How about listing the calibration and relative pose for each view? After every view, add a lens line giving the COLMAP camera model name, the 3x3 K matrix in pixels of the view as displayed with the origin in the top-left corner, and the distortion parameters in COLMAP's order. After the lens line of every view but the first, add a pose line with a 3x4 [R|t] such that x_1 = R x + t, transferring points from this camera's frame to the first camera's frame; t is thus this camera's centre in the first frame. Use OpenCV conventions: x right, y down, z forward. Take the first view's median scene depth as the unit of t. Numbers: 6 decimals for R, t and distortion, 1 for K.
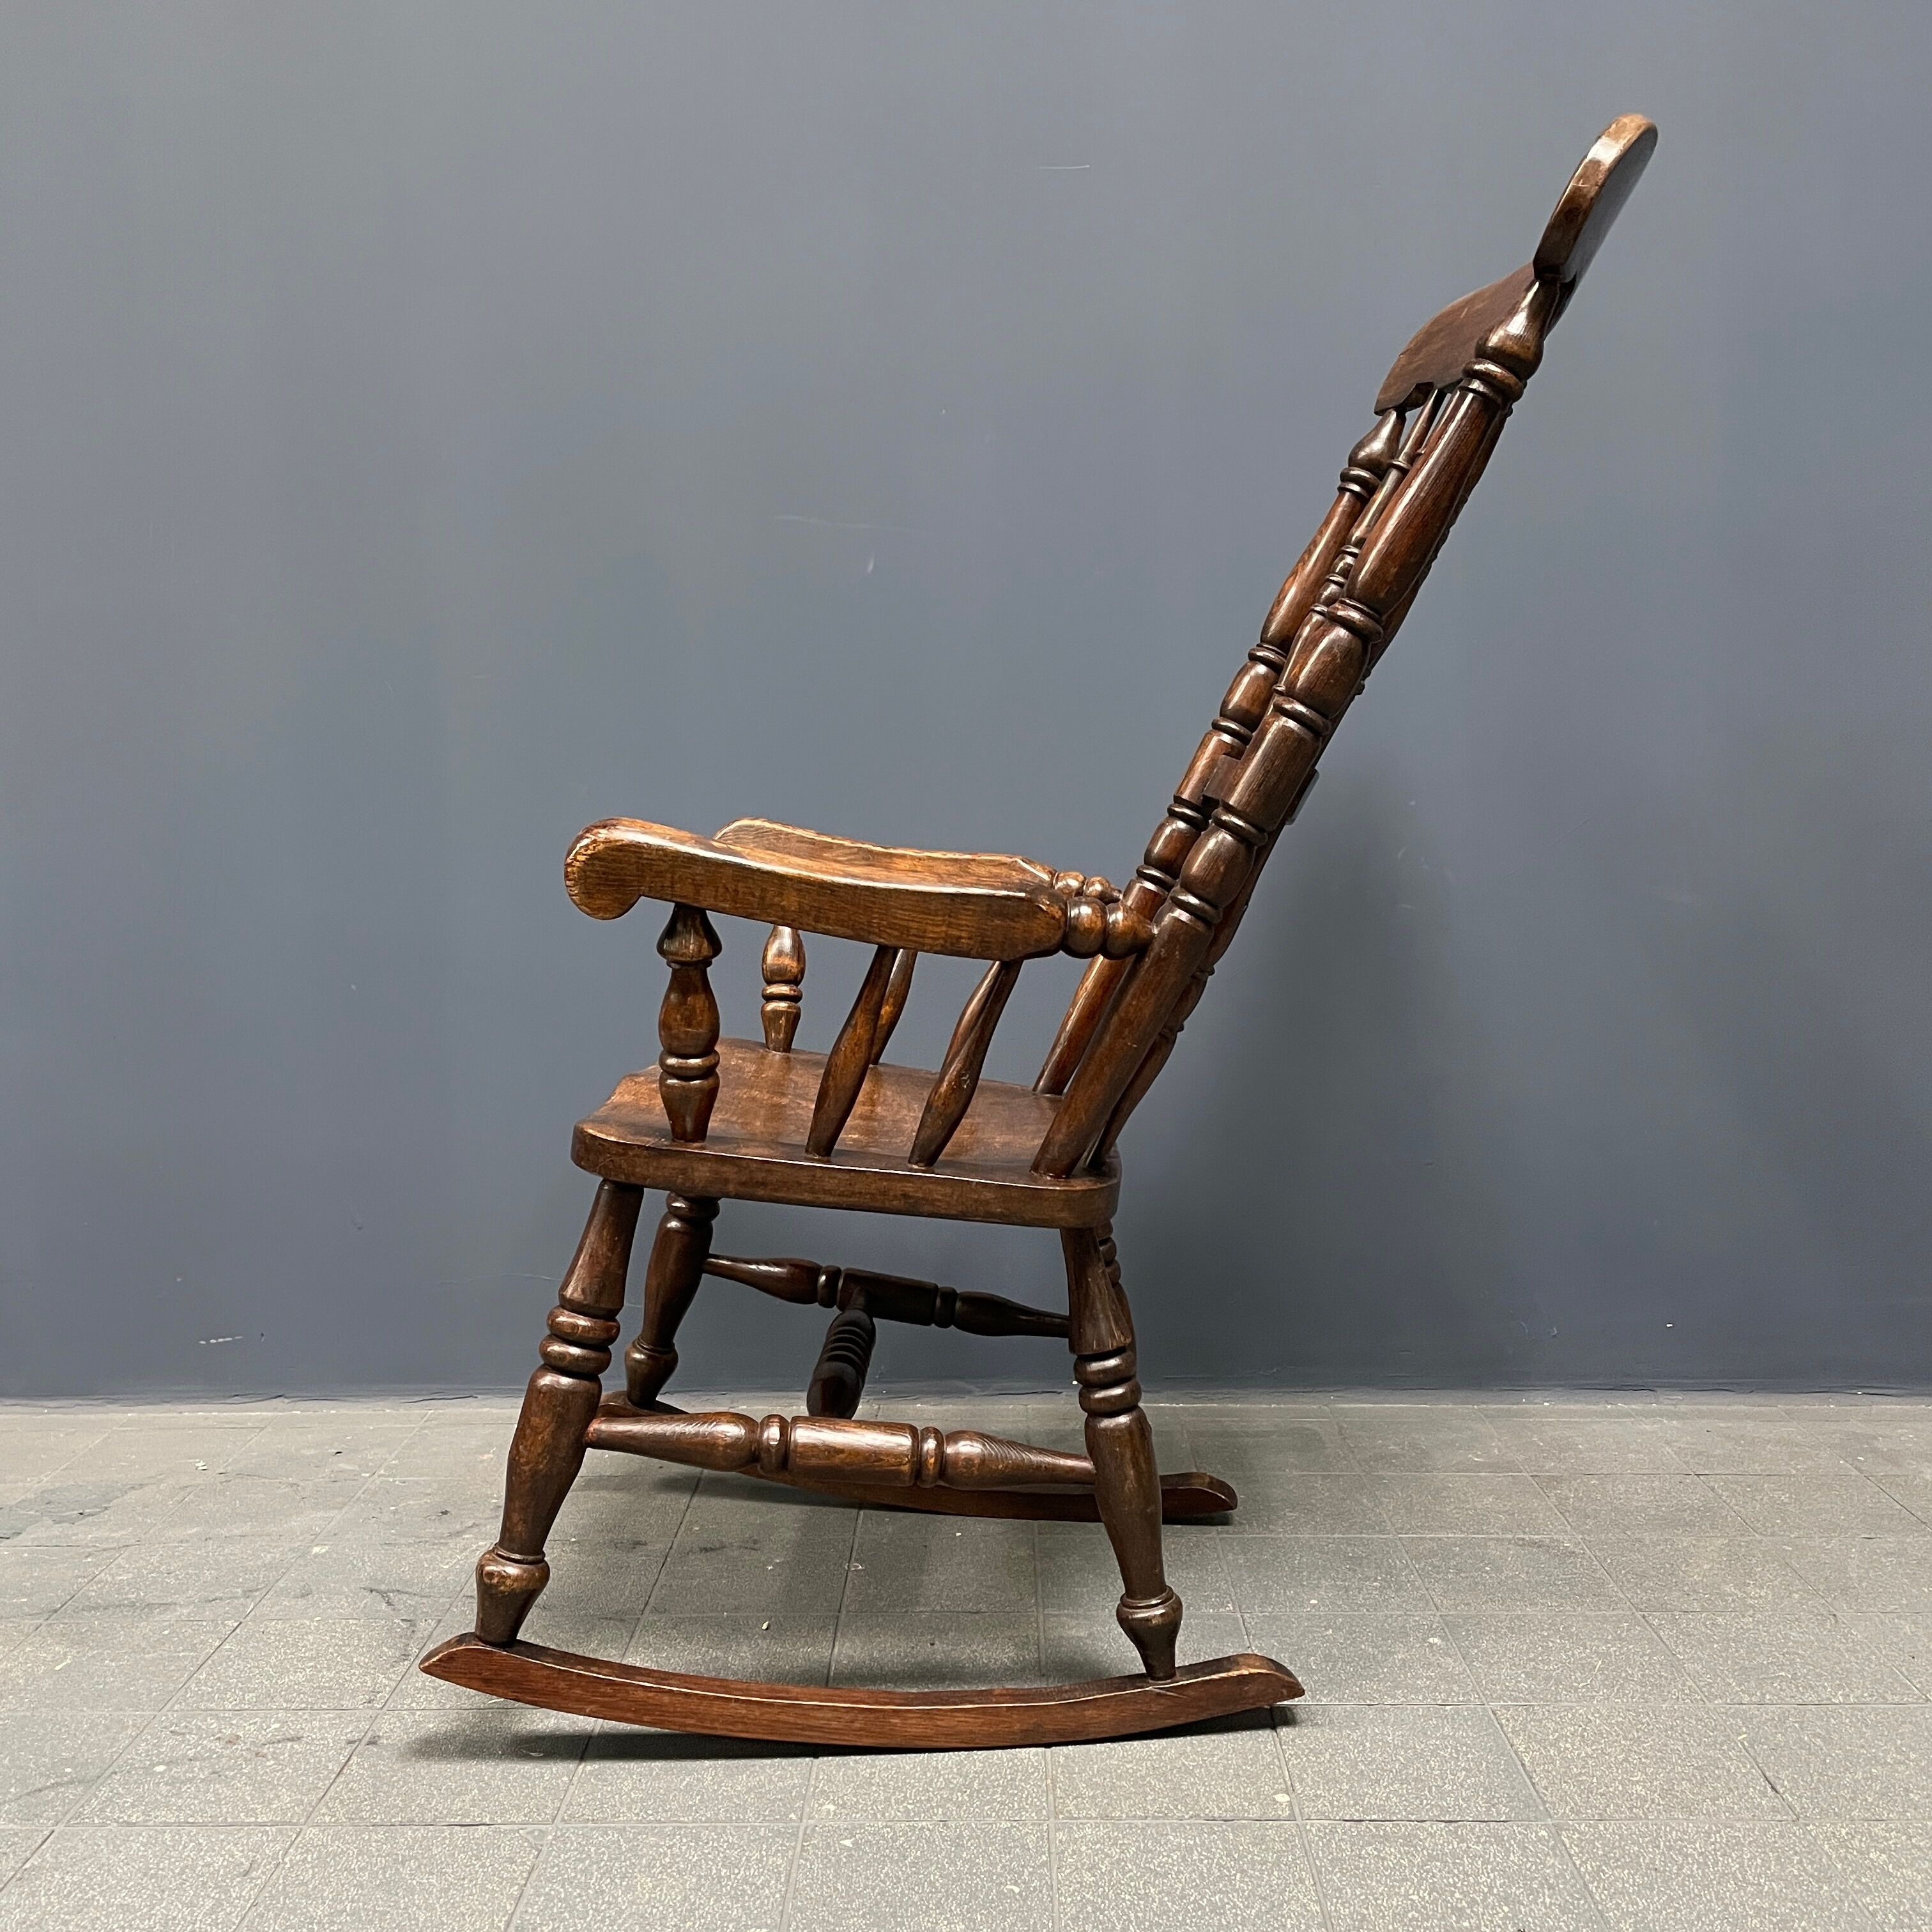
lens RADIAL K [[1983.6, 0, 965.3], [0, 1983.6, 956.7], [0, 0, 1]] dist [0.026671, 0.000000]
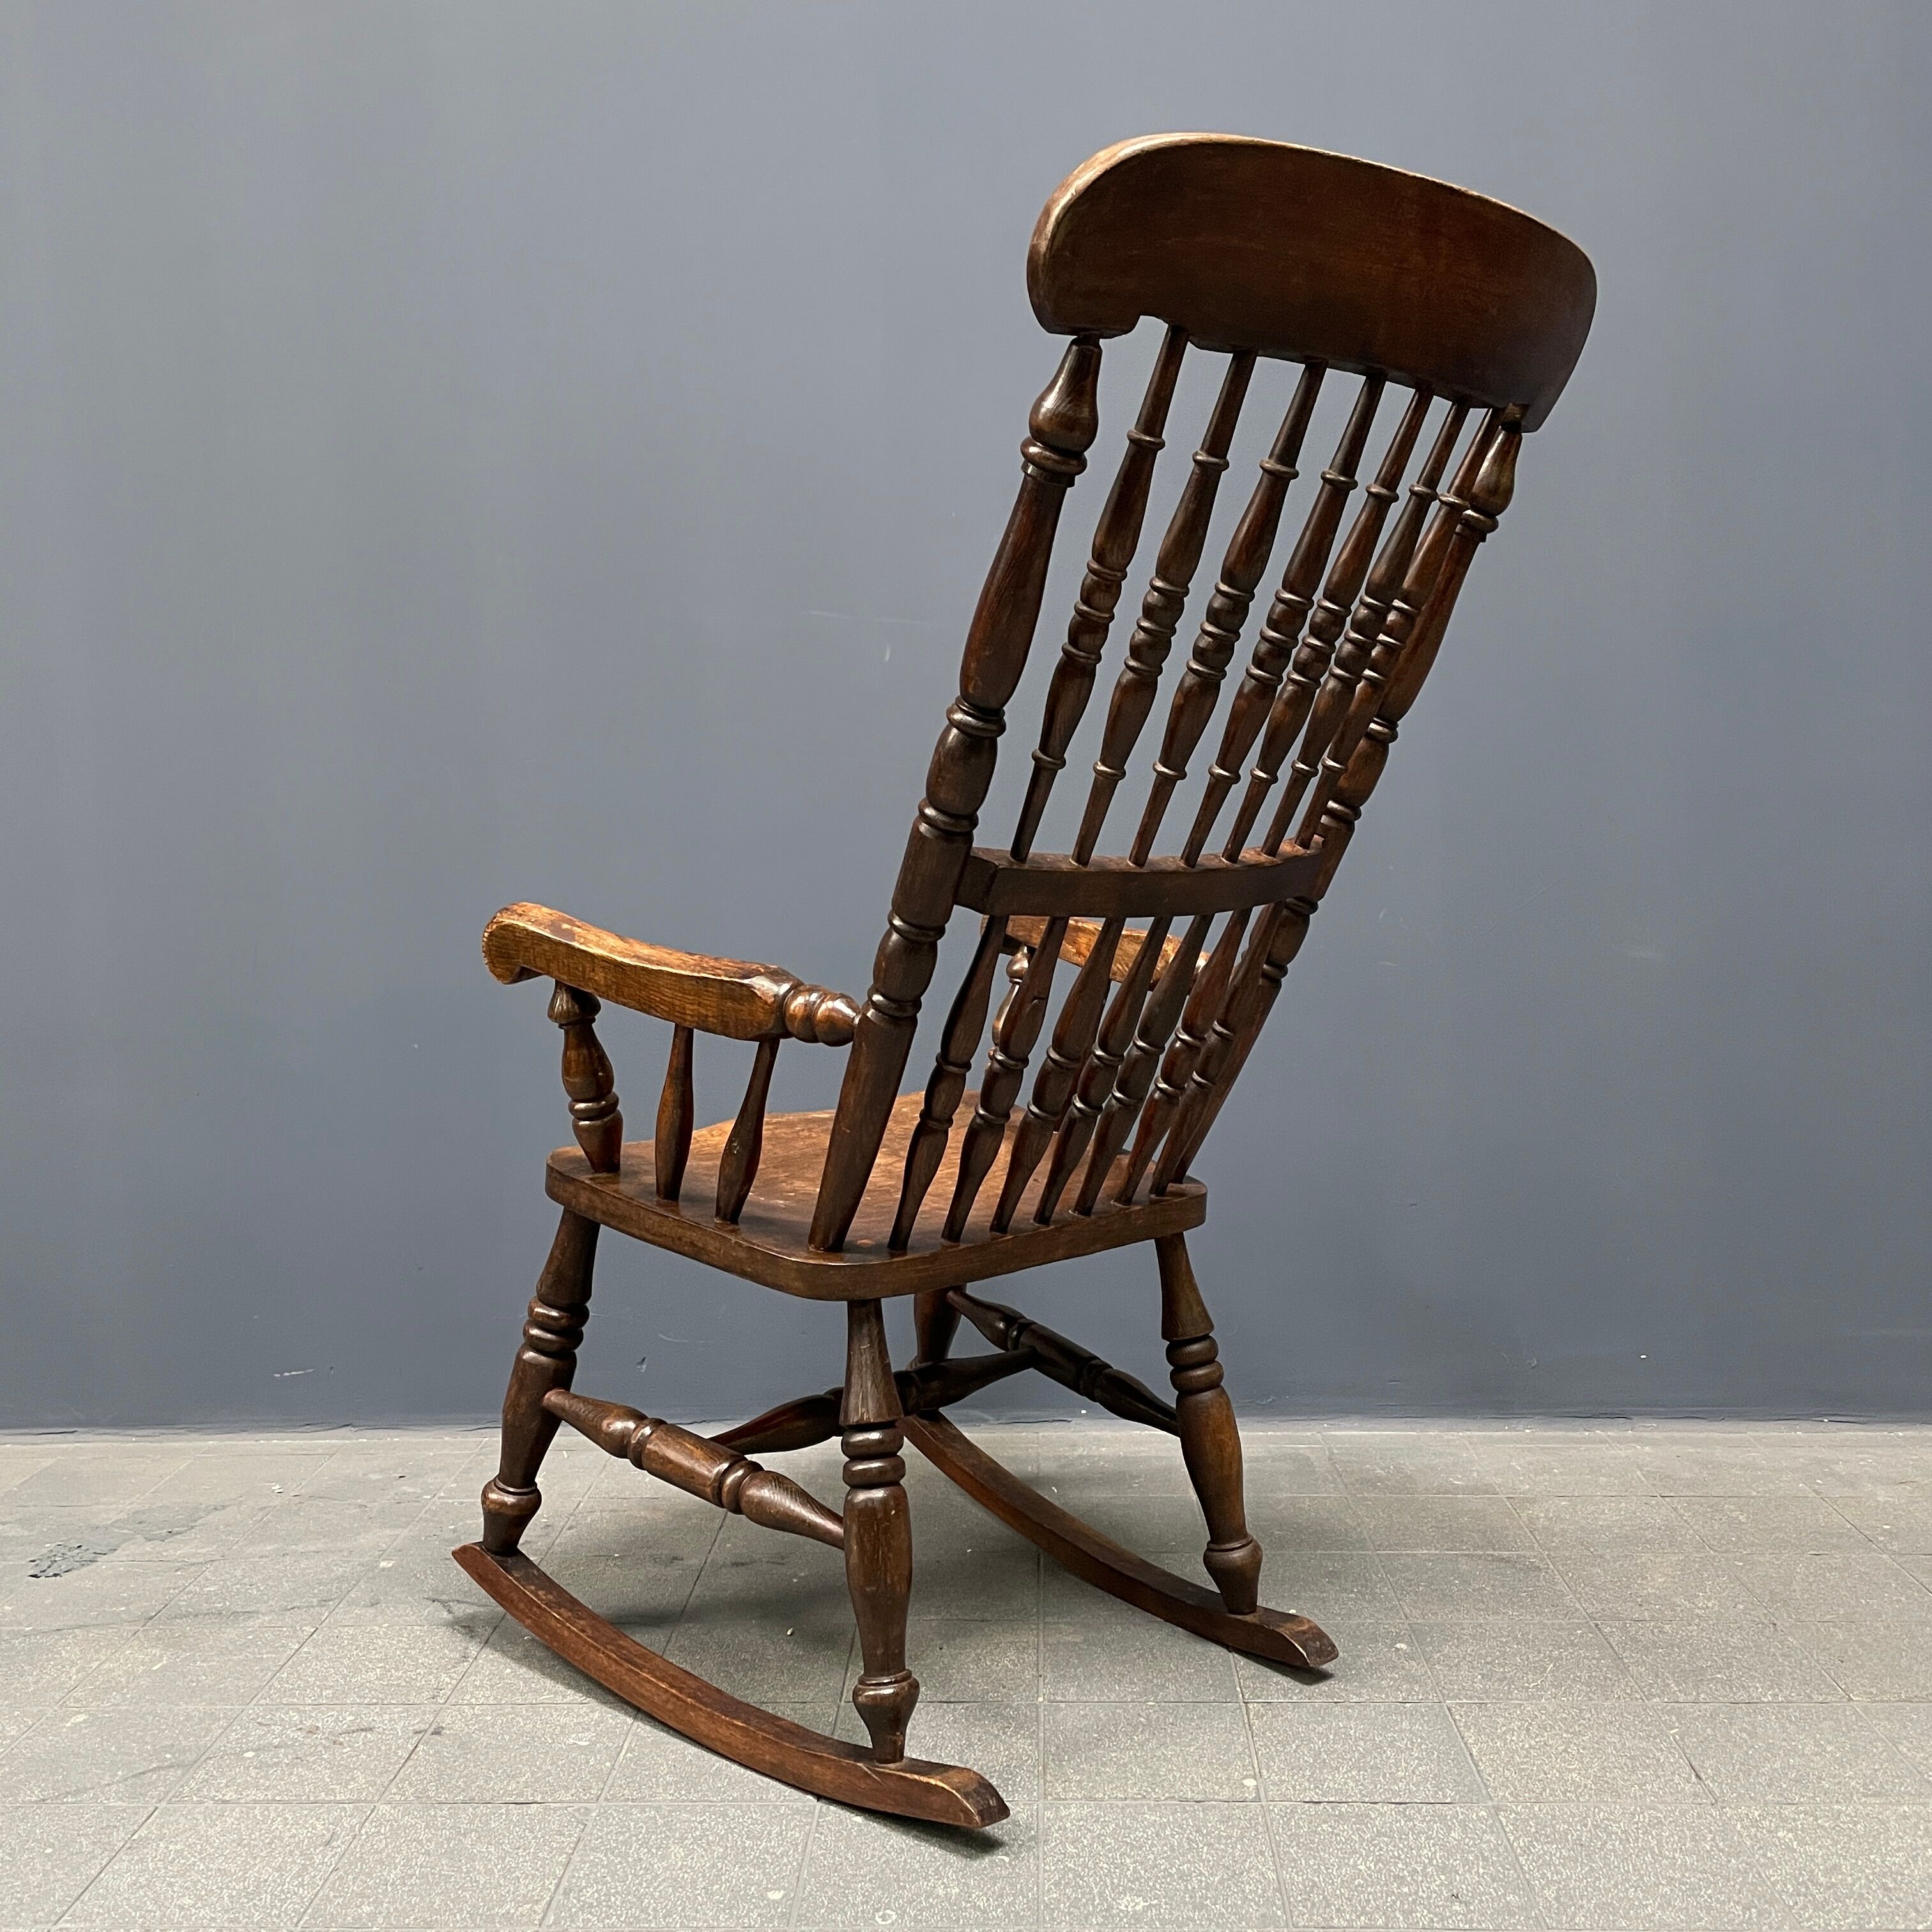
lens RADIAL K [[1983.6, 0, 952.2], [0, 1983.6, 928.2], [0, 0, 1]] dist [0.026671, 0.000000]
pose [[0.999519, -0.008693, -0.029785, 0.029003], [0.007730, 0.999449, -0.032292, -0.018051], [0.030049, 0.032046, 0.999035, -0.123274]]
